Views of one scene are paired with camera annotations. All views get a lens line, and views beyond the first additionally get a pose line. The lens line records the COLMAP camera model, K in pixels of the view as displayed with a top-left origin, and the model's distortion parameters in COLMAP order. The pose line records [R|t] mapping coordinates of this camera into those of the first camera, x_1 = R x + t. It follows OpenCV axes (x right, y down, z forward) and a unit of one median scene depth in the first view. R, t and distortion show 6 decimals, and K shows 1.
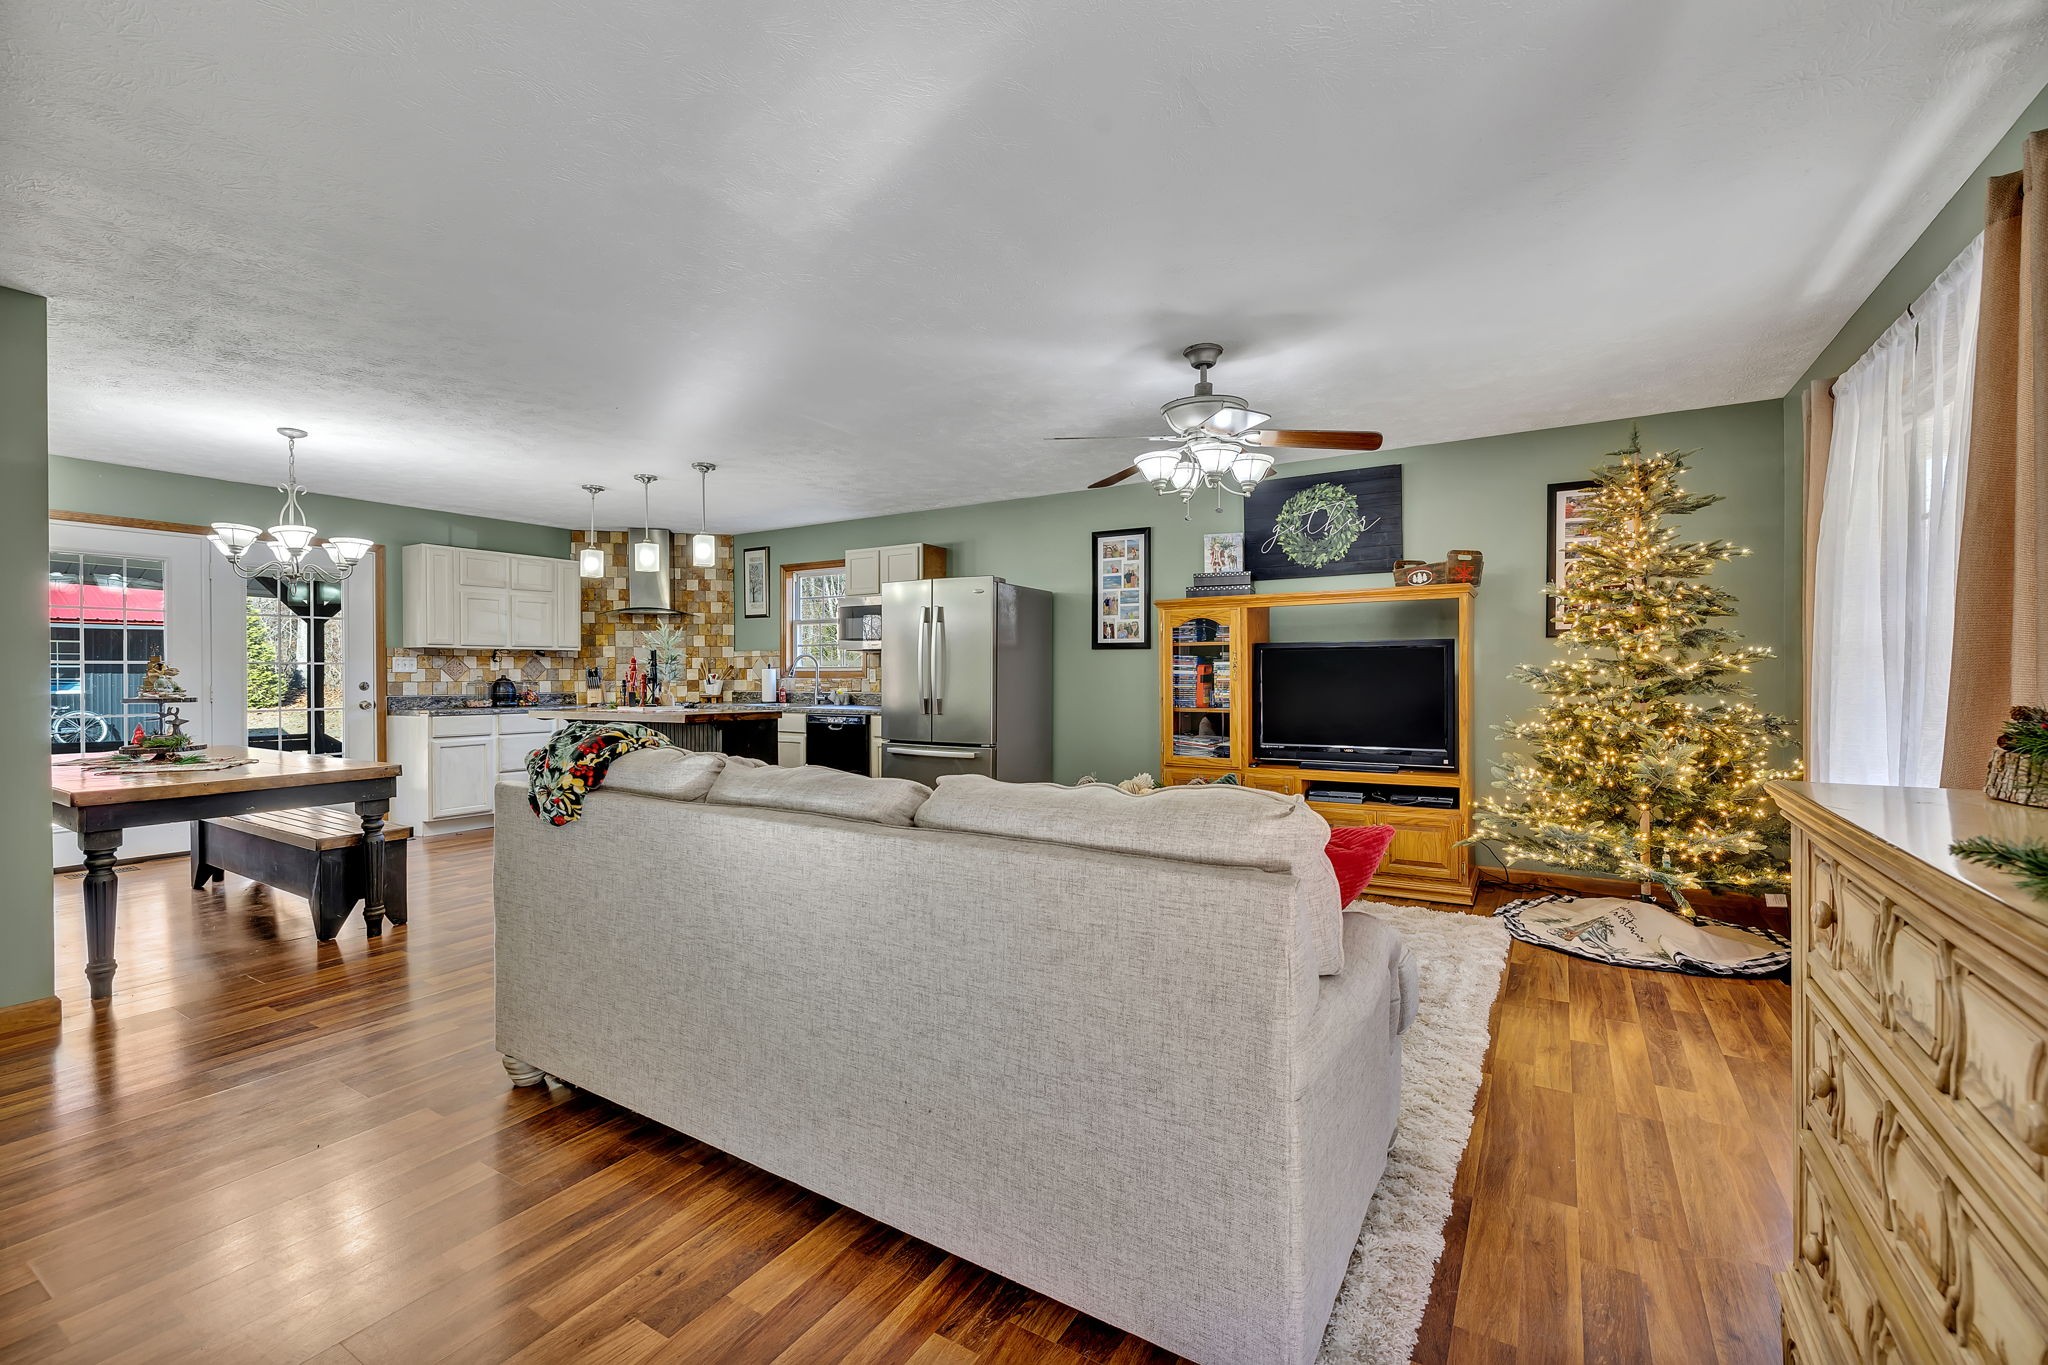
lens RADIAL K [[871.1, 0, 1018.3], [0, 871.1, 675.8], [0, 0, 1]] dist [-0.000505, 0.000402]
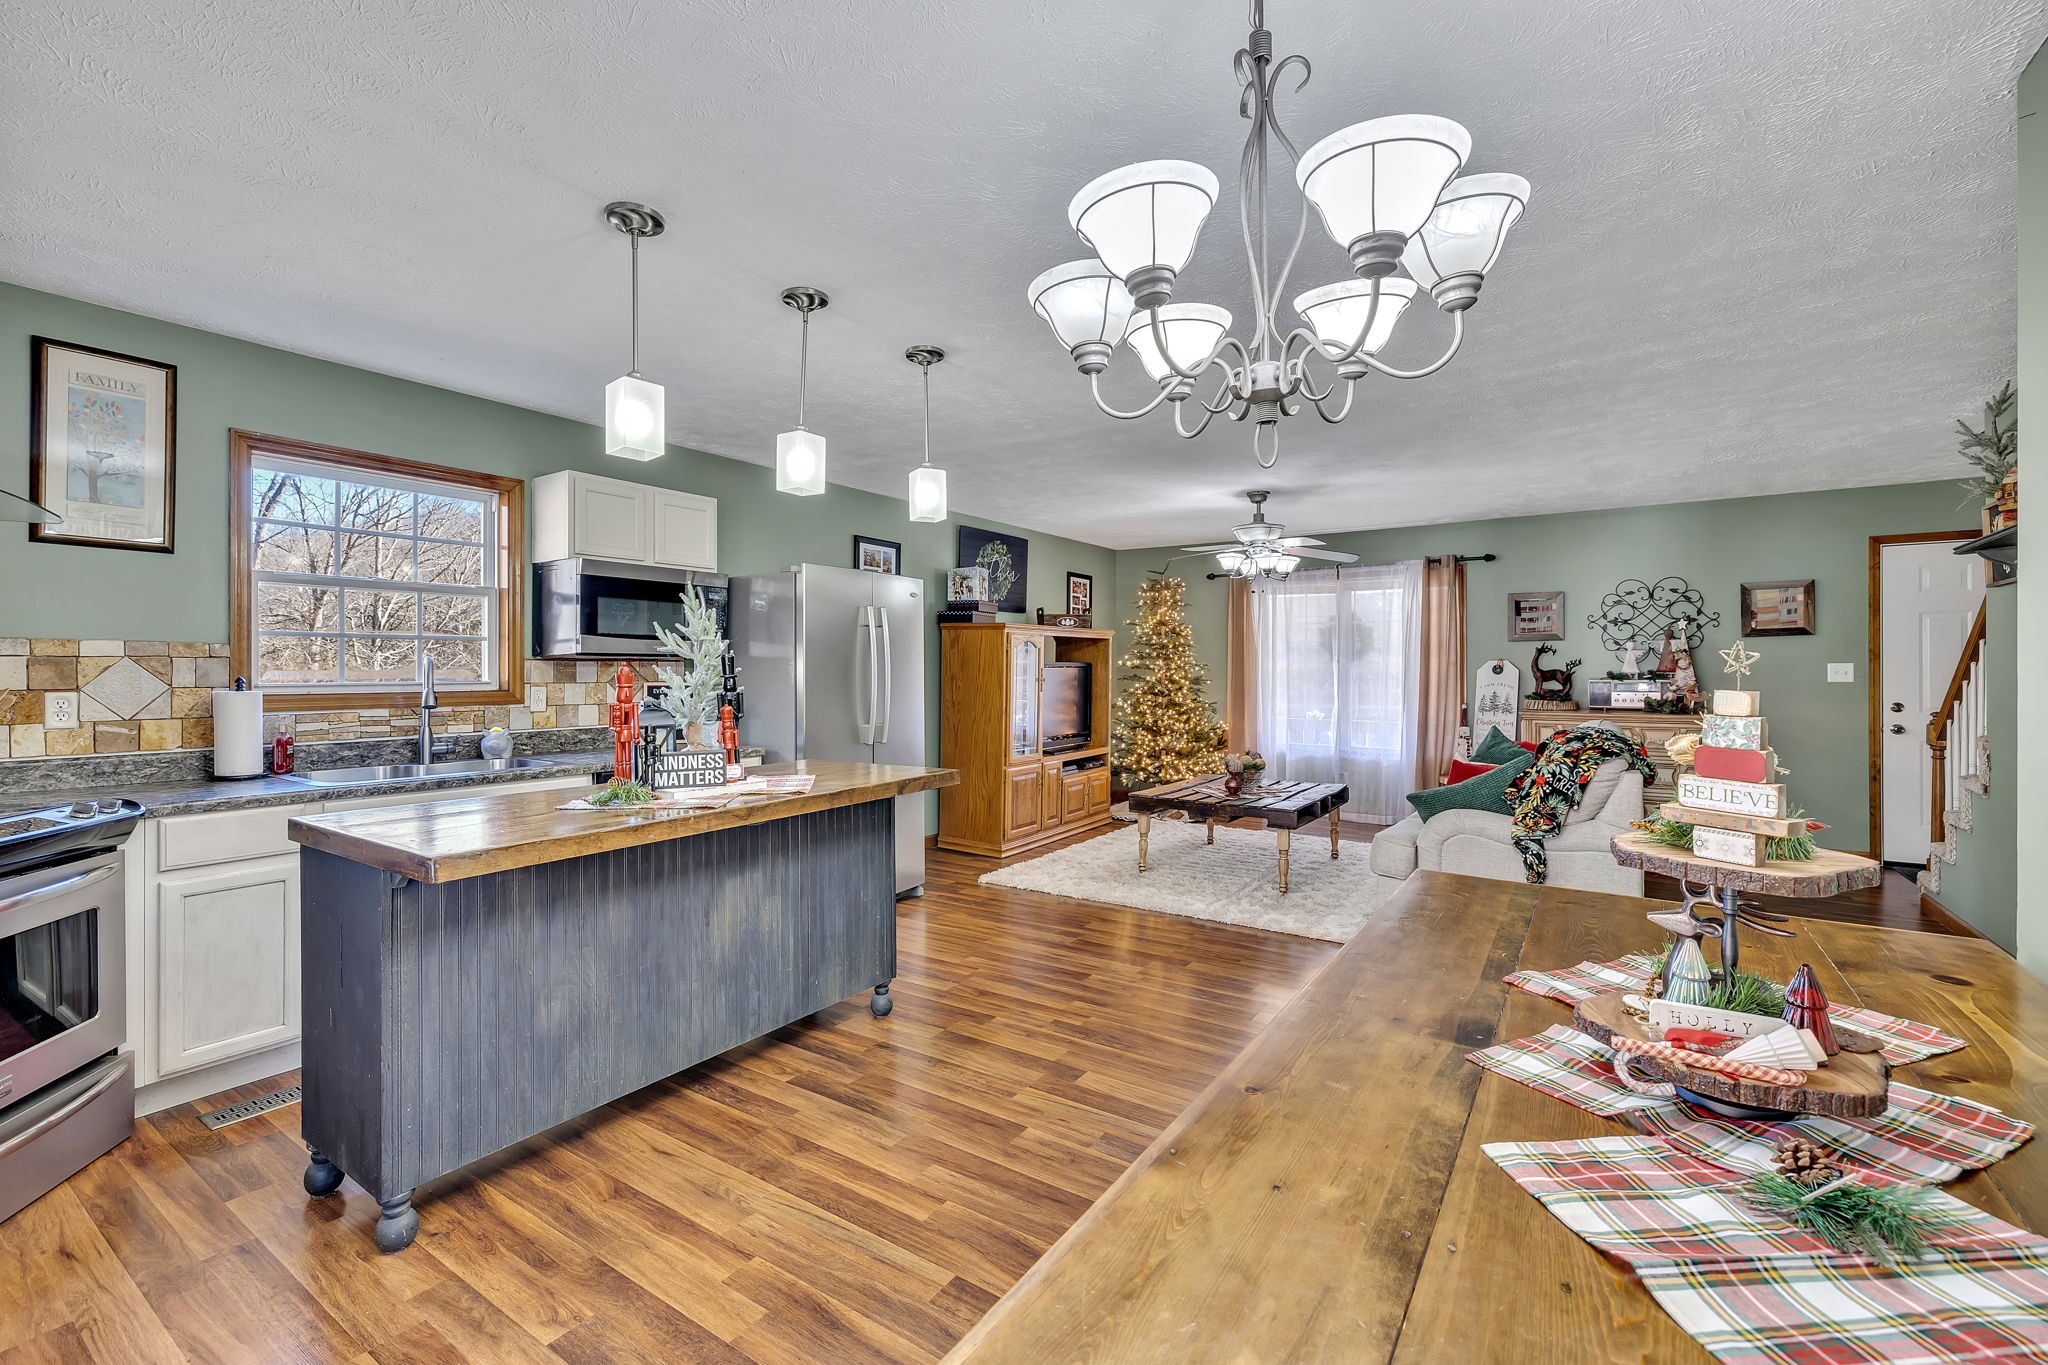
lens RADIAL K [[871.1, 0, 1013.5], [0, 871.1, 668.3], [0, 0, 1]] dist [-0.000505, 0.000402]
pose [[0.034590, 0.003389, 0.999396, -0.714274], [0.002511, 0.999991, -0.003478, -0.016770], [-0.999398, 0.002630, 0.034581, 0.686447]]
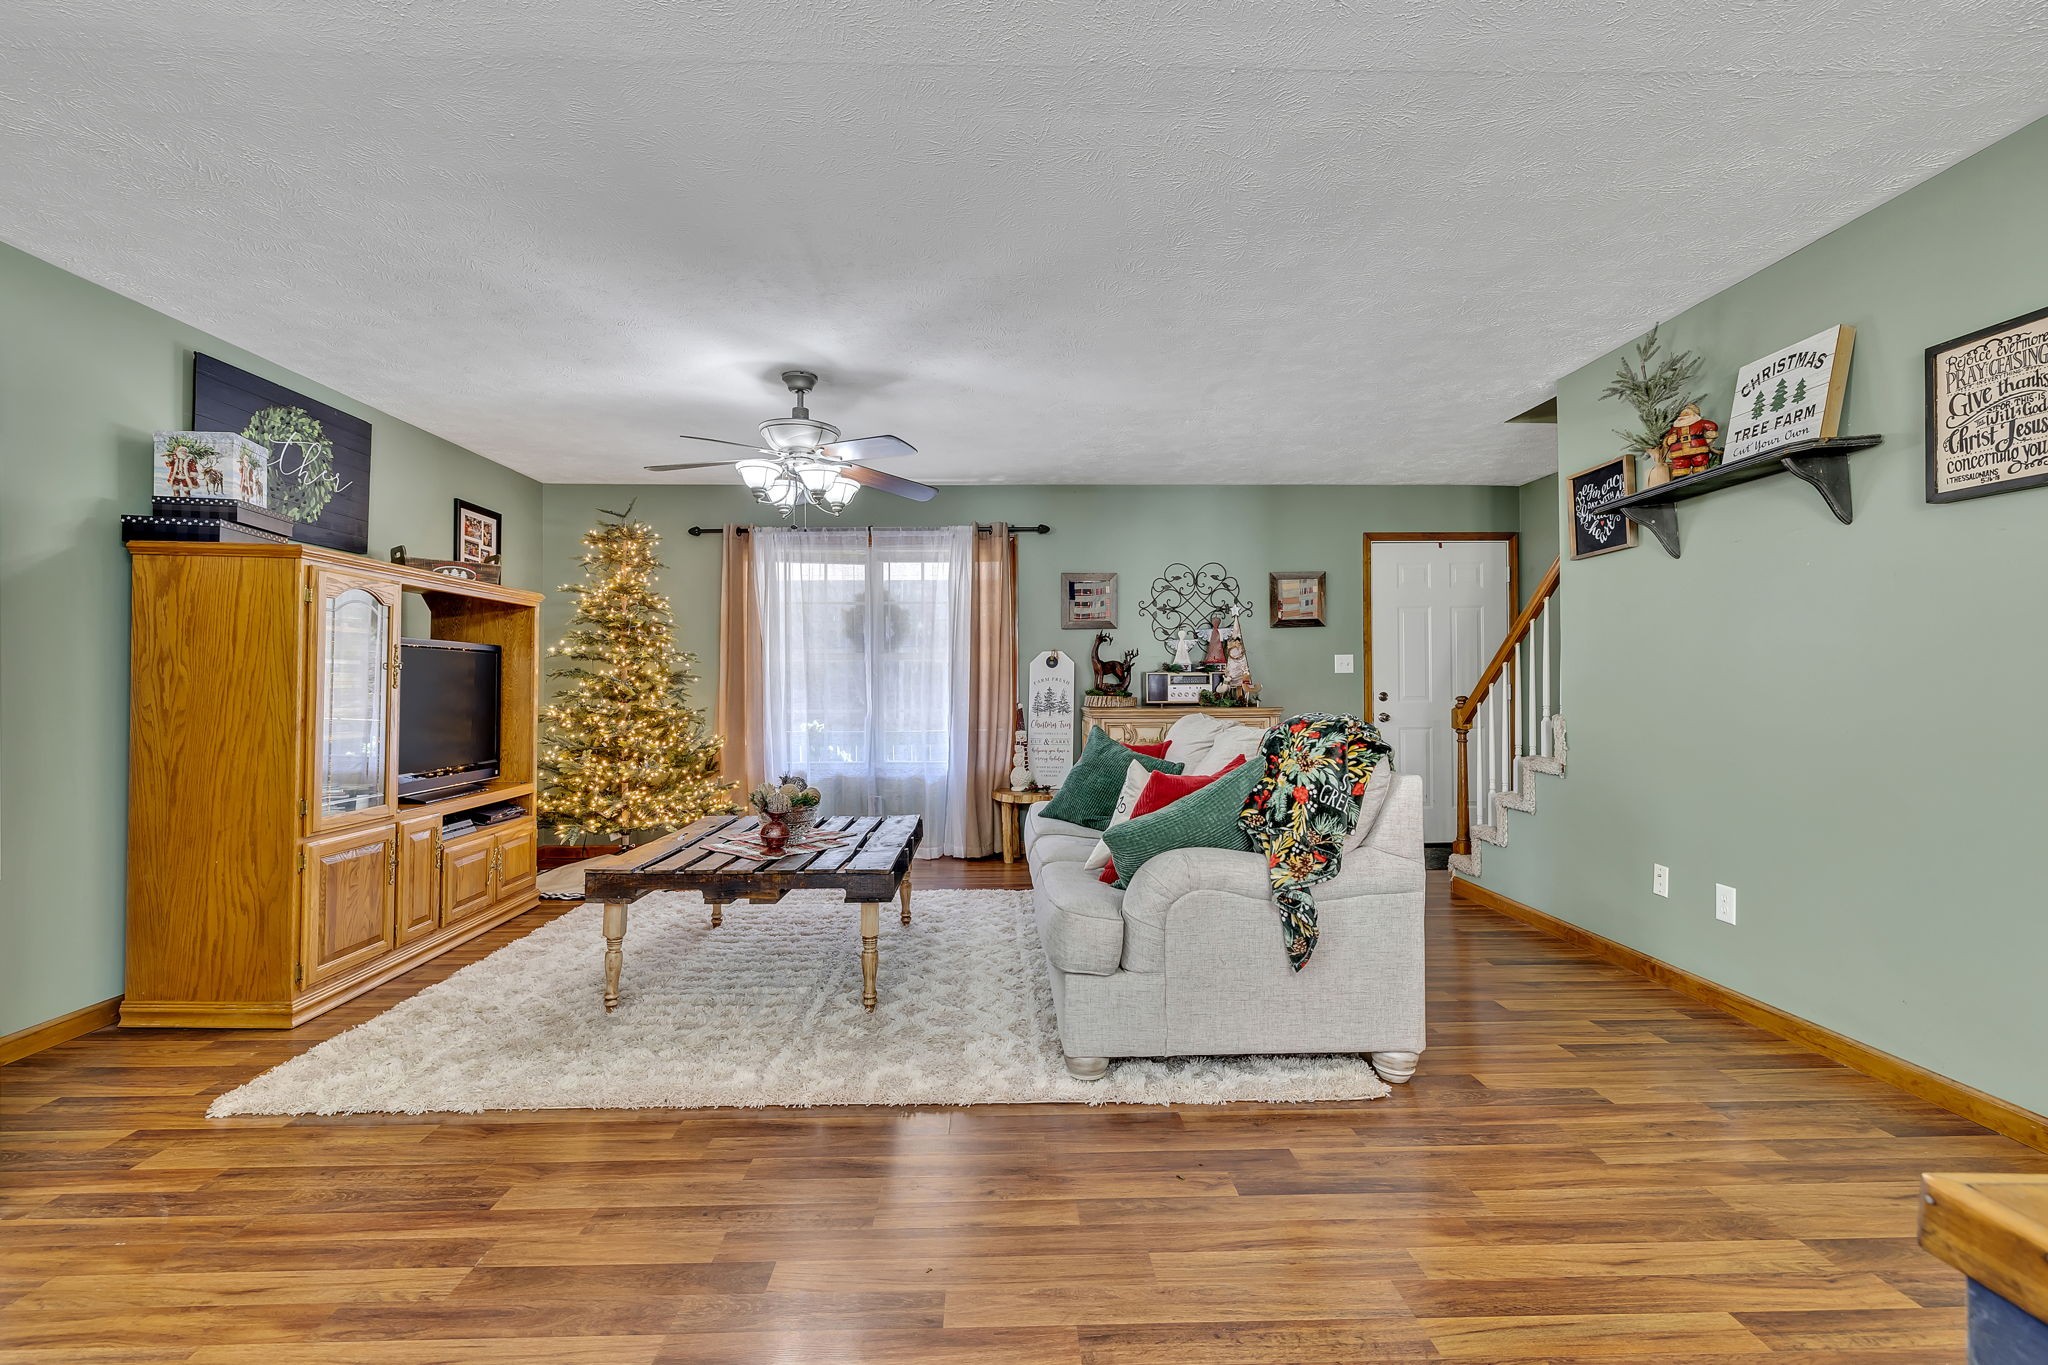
lens RADIAL K [[891.4, 0, 1014.7], [0, 891.4, 680.1], [0, 0, 1]] dist [-0.000100, 0.000141]
pose [[-0.550678, 0.011936, 0.834632, -0.414470], [0.008452, 0.999926, -0.008723, 0.006470], [-0.834675, 0.002250, -0.550739, 0.674511]]
